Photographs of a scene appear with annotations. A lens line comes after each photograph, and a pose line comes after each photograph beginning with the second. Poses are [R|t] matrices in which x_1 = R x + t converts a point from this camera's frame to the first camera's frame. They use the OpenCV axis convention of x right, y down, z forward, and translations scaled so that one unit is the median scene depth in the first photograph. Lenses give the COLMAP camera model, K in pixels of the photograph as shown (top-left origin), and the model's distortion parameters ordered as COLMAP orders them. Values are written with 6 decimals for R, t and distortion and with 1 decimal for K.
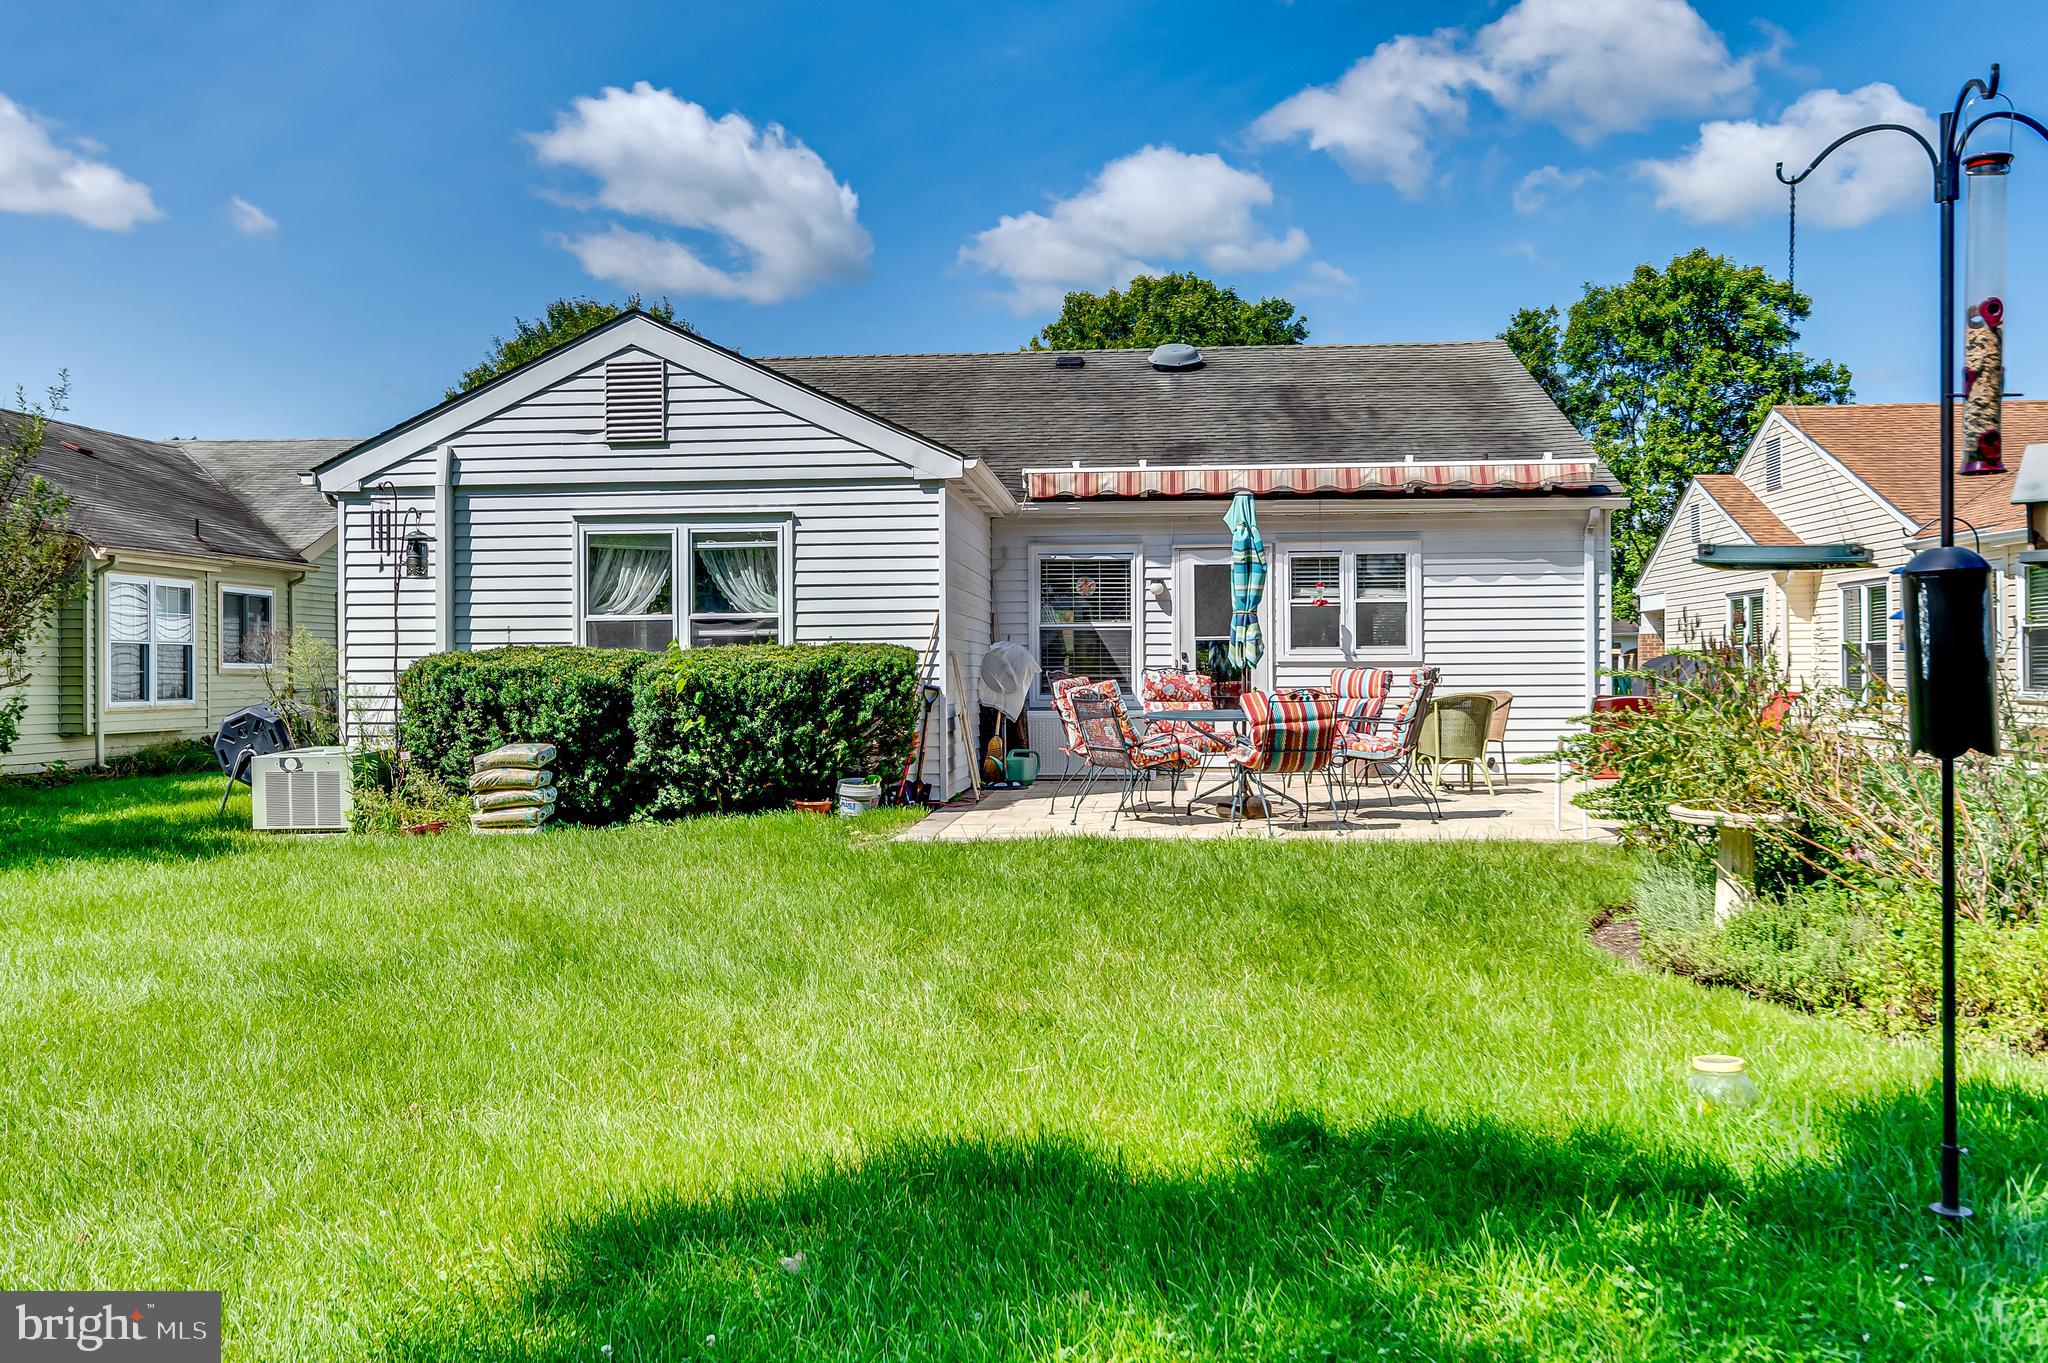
lens RADIAL K [[1662.2, 0, 1023.8], [0, 1662.2, 676.9], [0, 0, 1]] dist [0.004769, 0.031244]
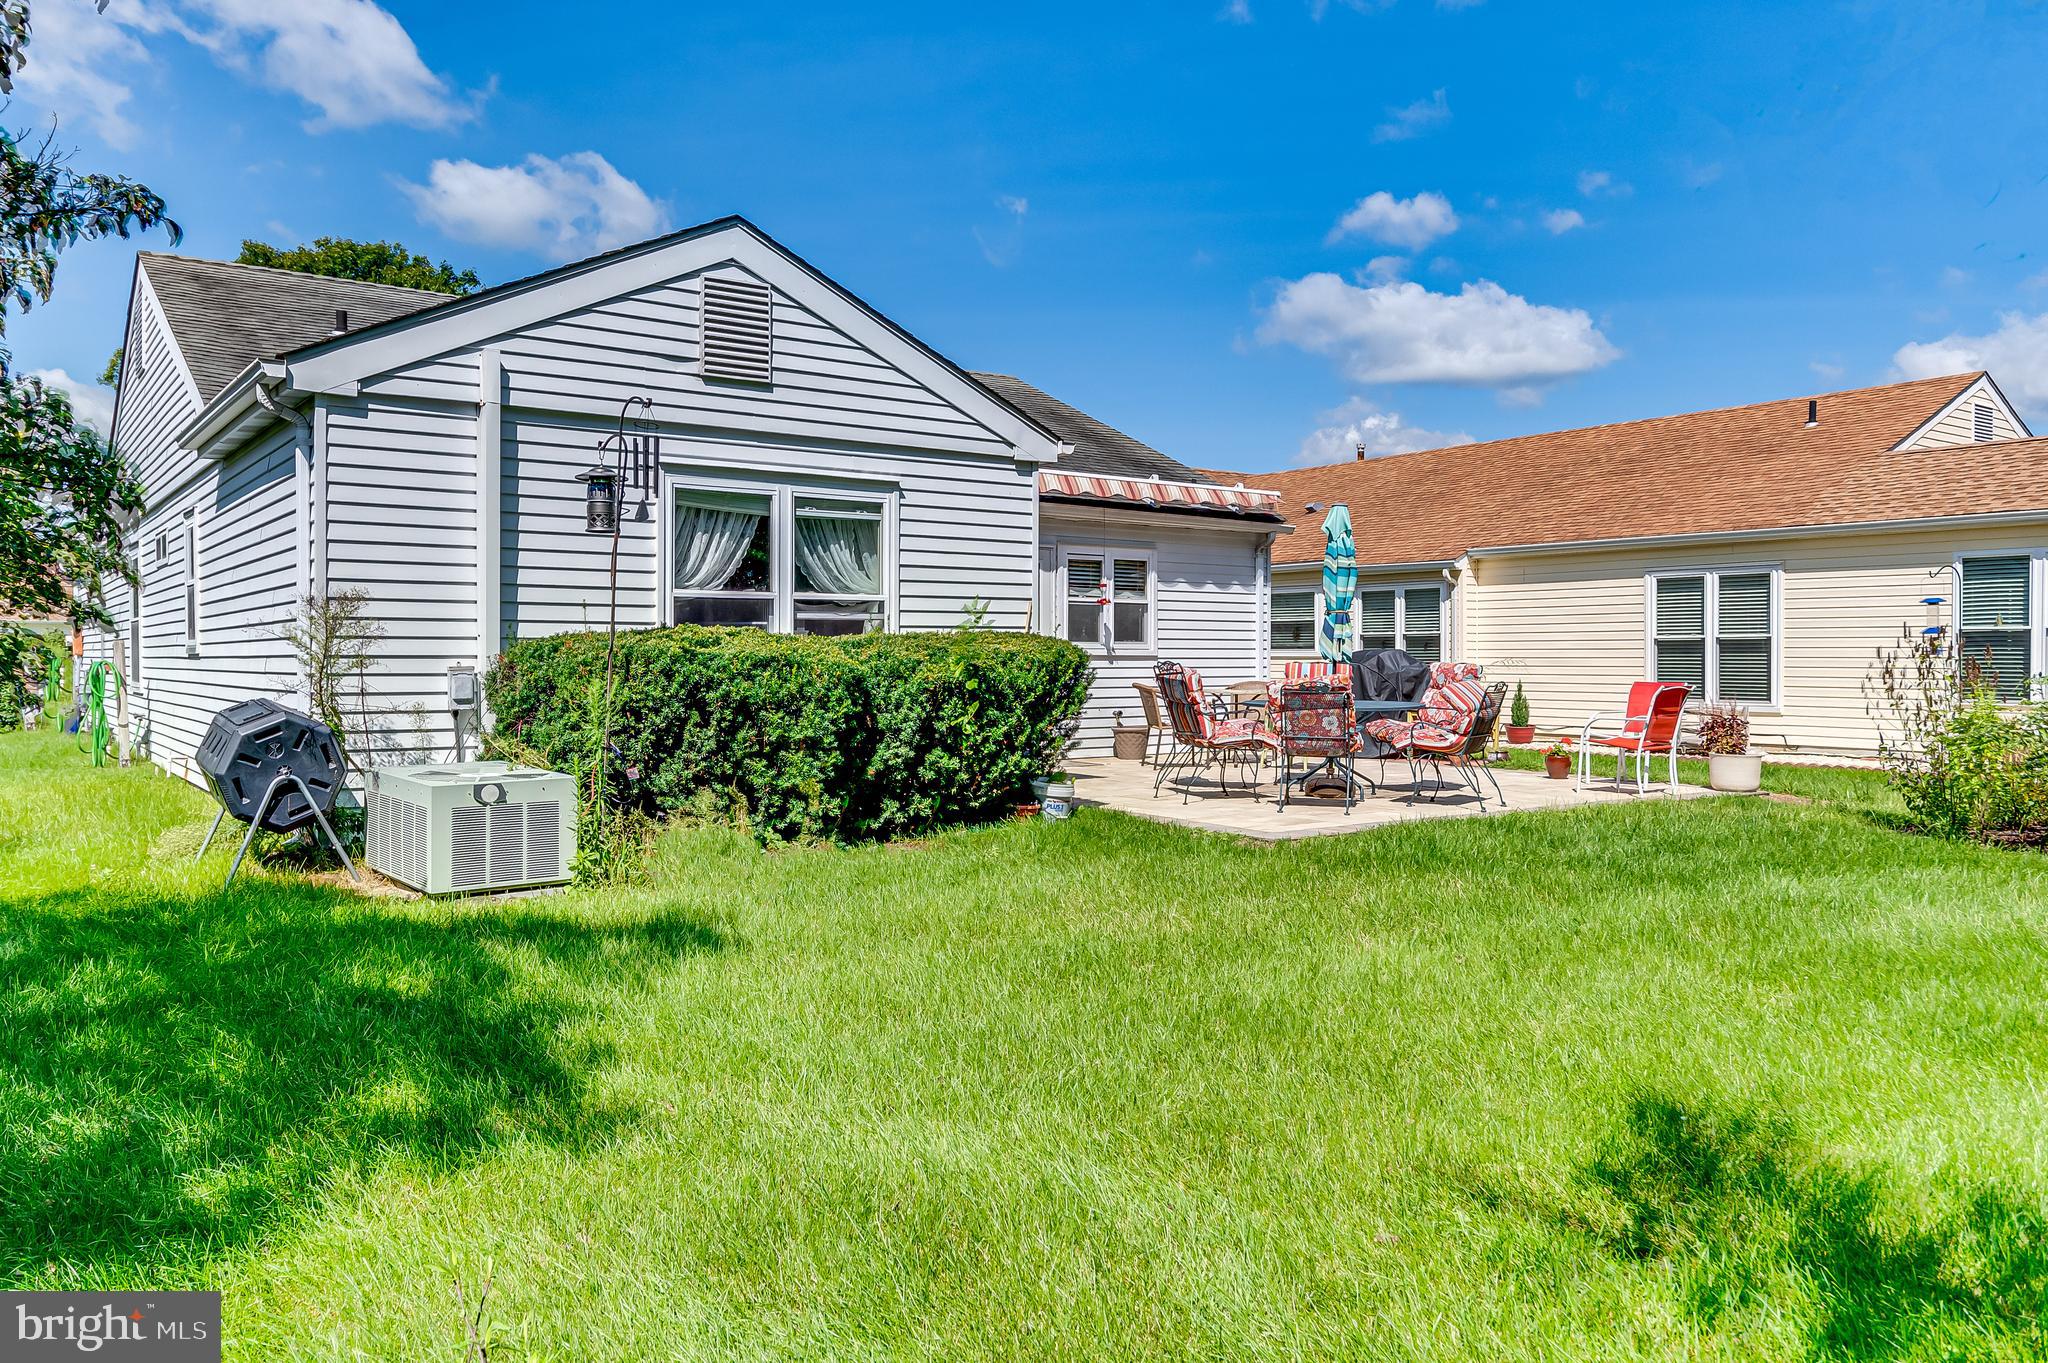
lens RADIAL K [[1470.9, 0, 1018.1], [0, 1470.9, 682.2], [0, 0, 1]] dist [0.019586, -0.001932]
pose [[0.749592, -0.002627, 0.661895, -0.608501], [-0.003937, 0.999957, 0.008426, 0.000902], [-0.661889, -0.008922, 0.749549, 0.363586]]
